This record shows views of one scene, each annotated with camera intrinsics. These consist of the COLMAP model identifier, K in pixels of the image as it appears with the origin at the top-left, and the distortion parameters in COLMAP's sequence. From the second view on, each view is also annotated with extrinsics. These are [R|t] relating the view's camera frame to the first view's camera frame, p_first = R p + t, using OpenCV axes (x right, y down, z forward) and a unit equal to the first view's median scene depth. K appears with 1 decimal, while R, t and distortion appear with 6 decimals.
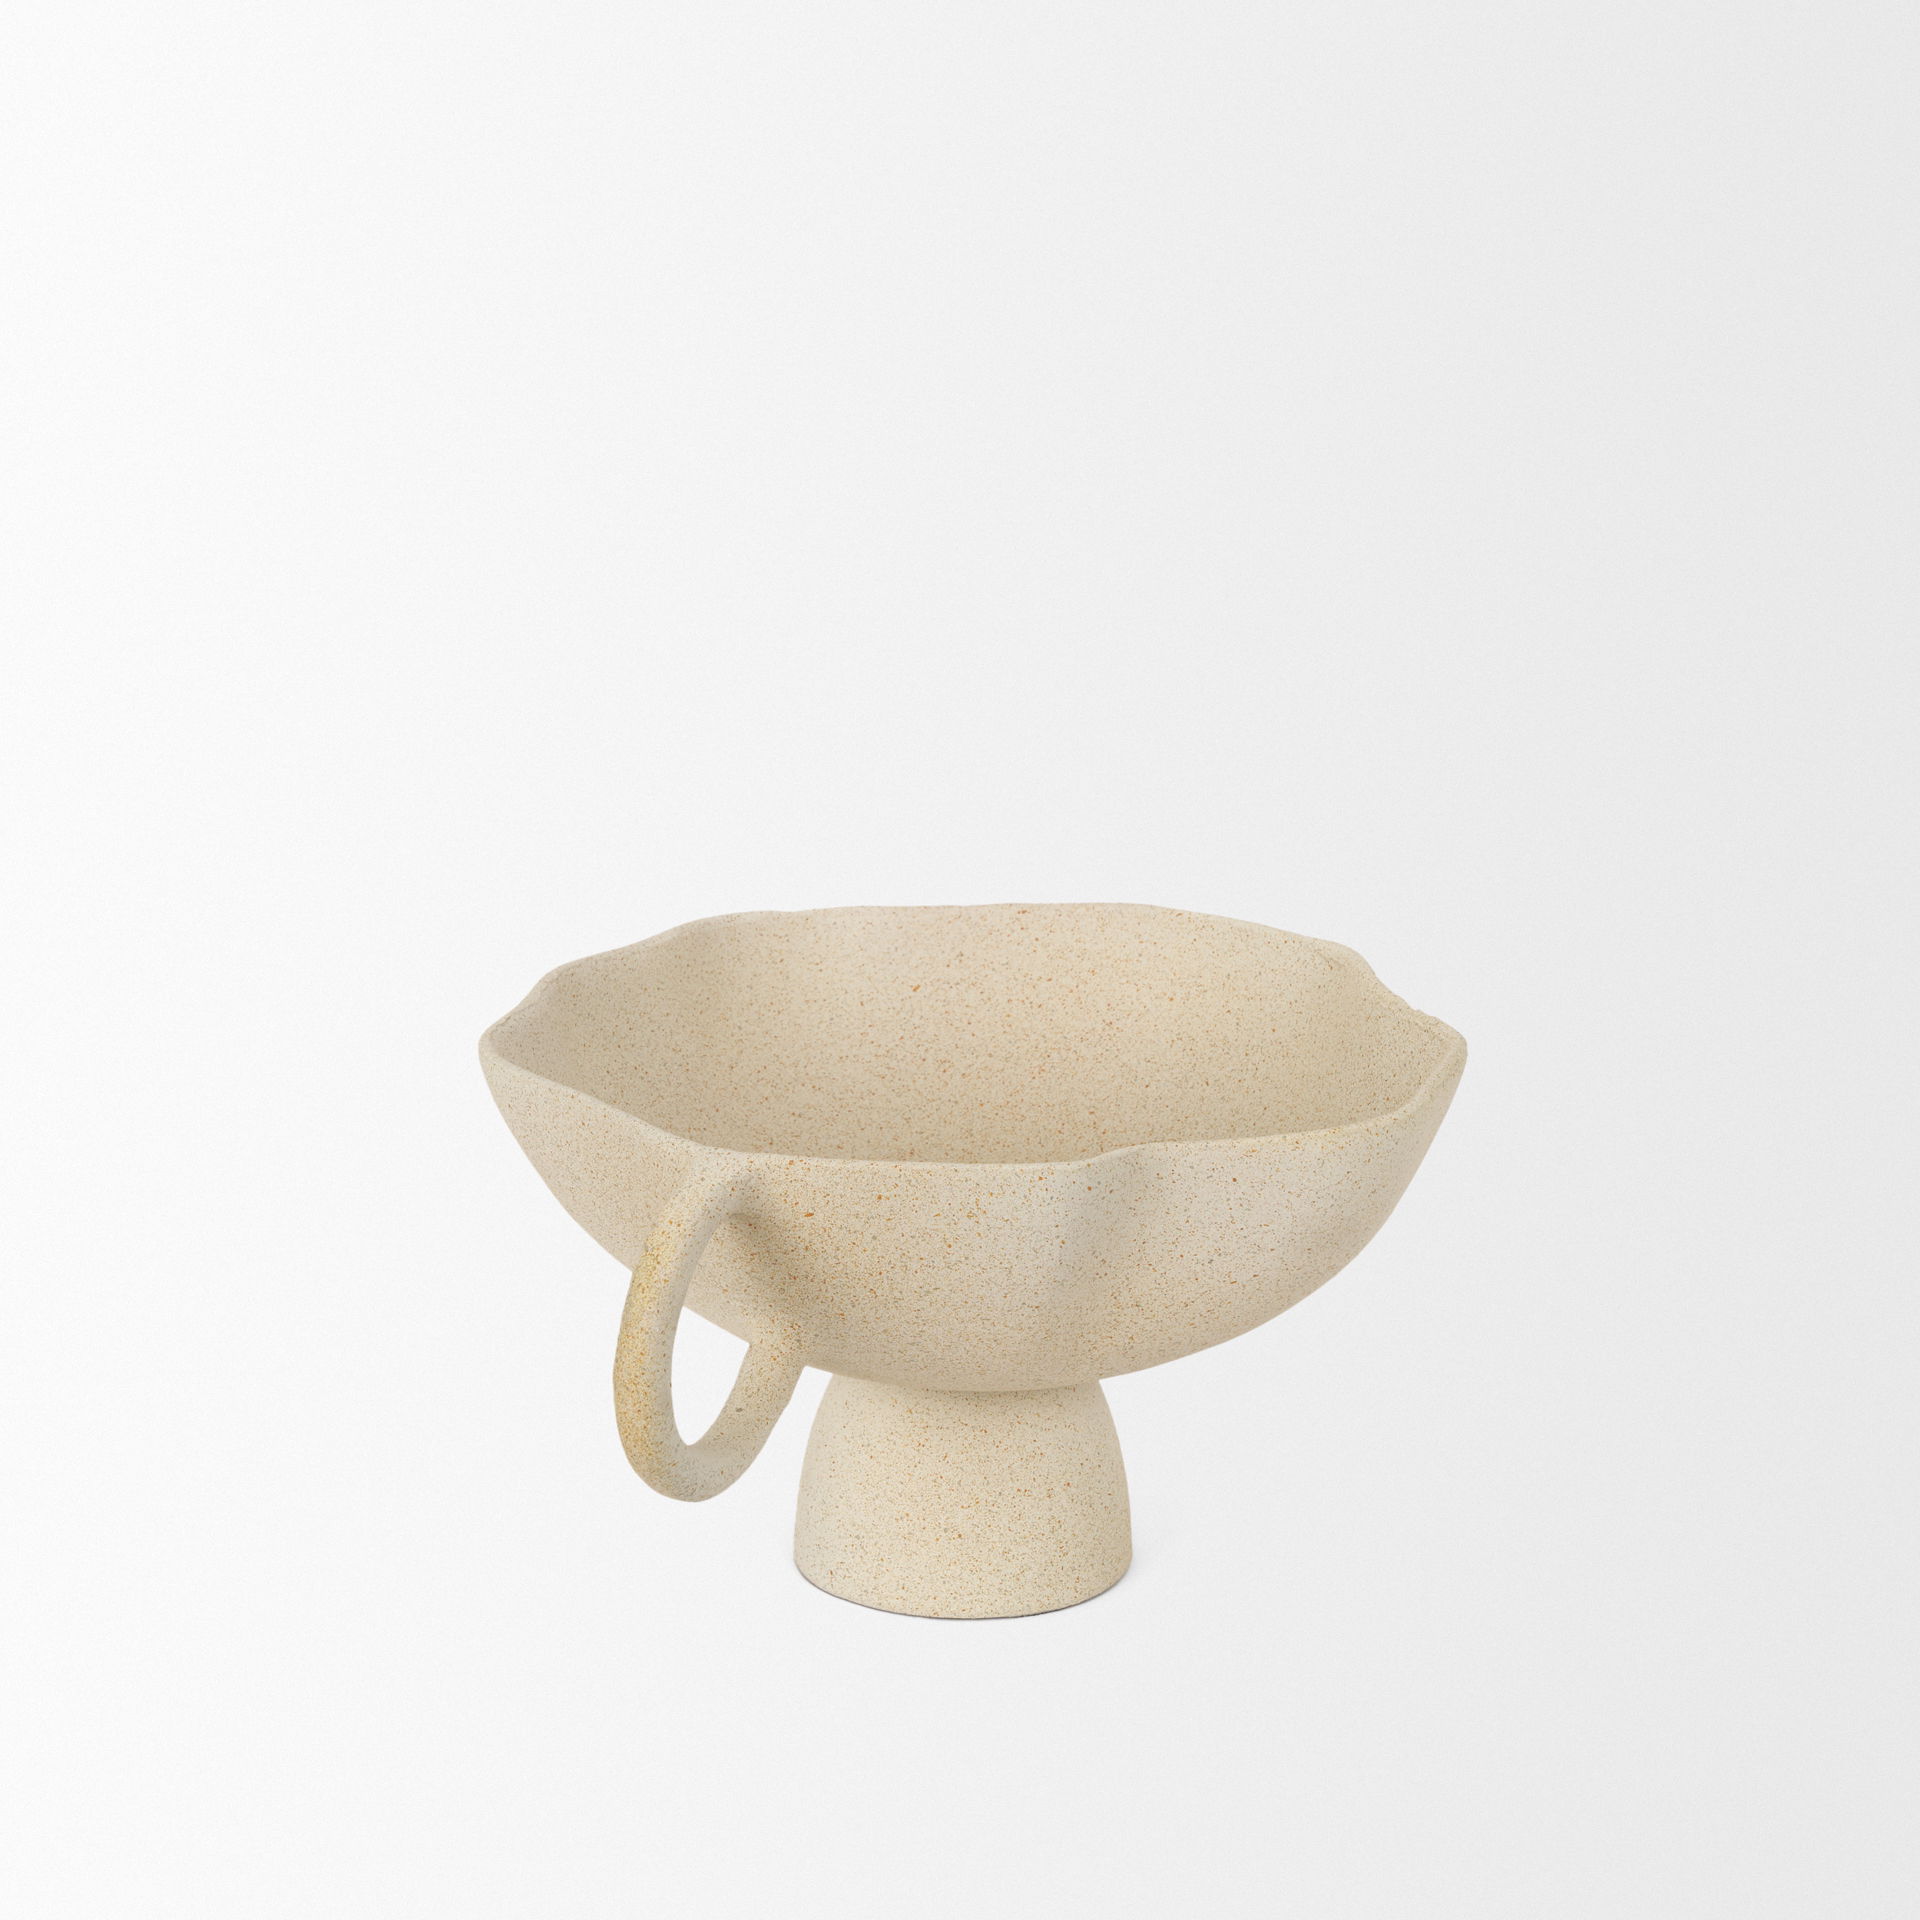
lens RADIAL K [[4064.4, 0, 949.1], [0, 4064.4, 956.1], [0, 0, 1]] dist [0.061706, 0.000000]
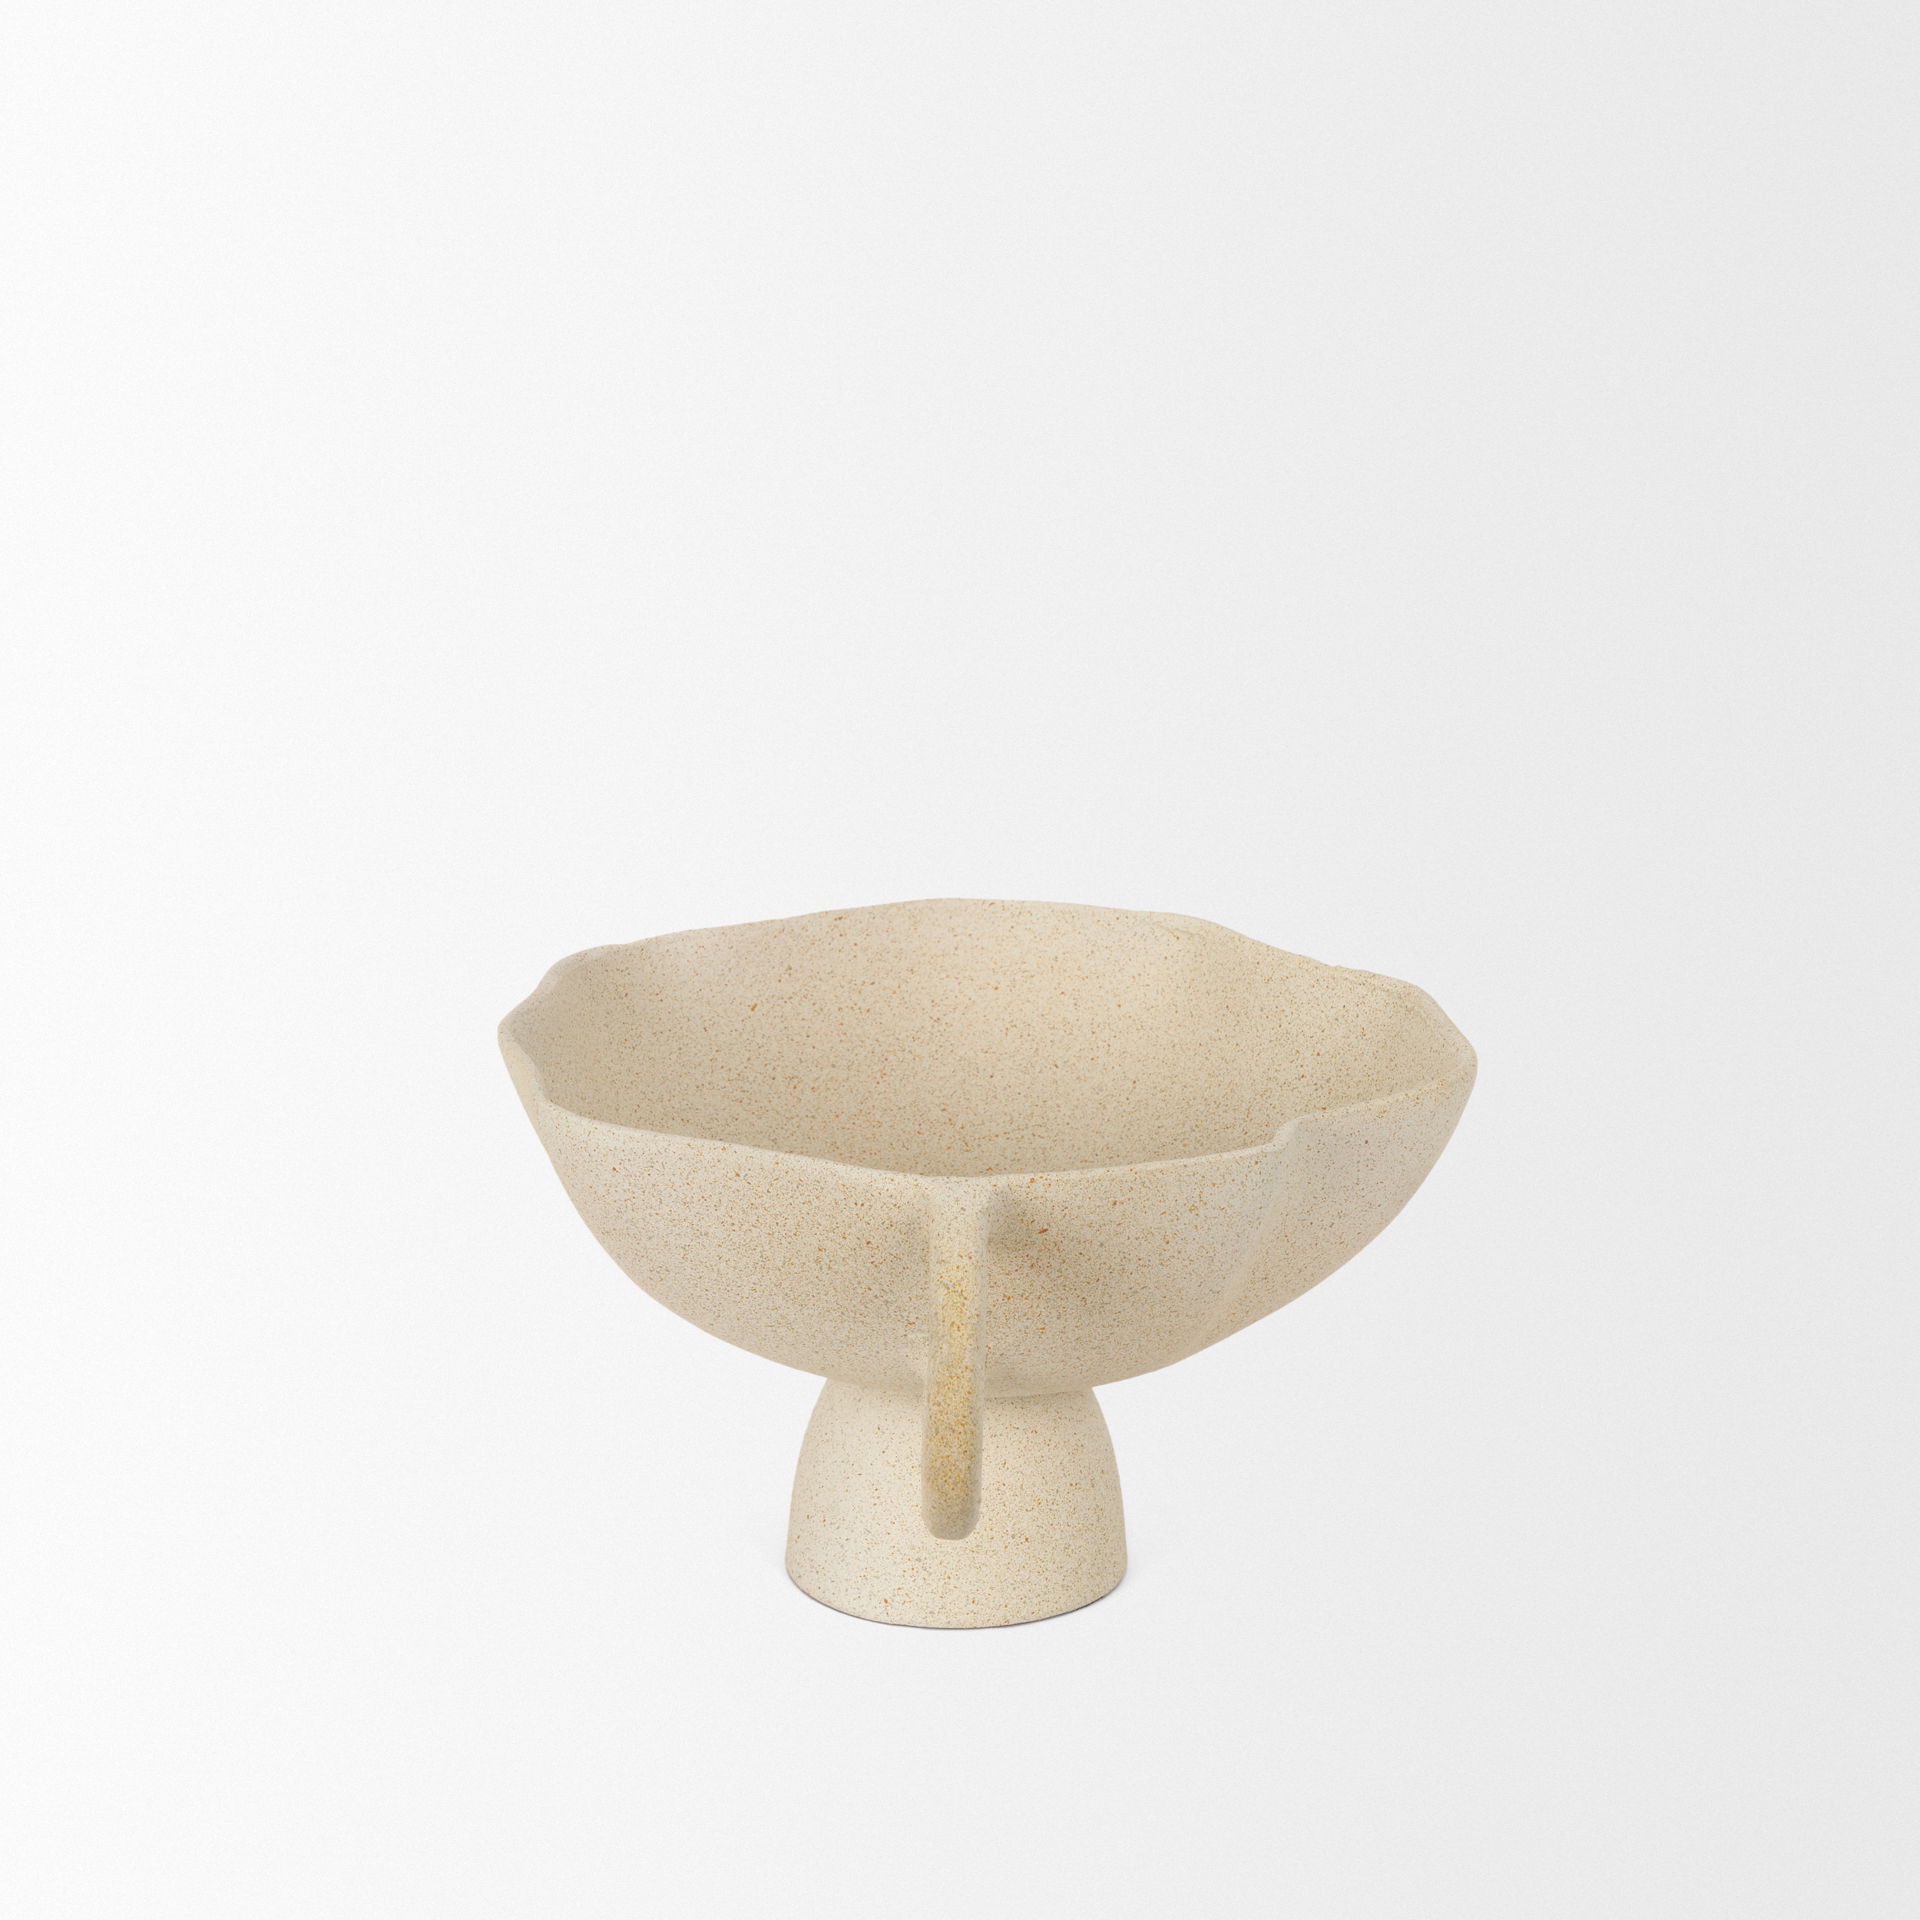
lens RADIAL K [[4064.4, 0, 965.4], [0, 4064.4, 960.9], [0, 0, 1]] dist [0.061706, 0.000000]
pose [[0.898330, -0.111655, 0.424897, -0.390452], [0.109045, 0.993567, 0.030546, -0.028550], [-0.425574, 0.018893, 0.904726, 0.094041]]
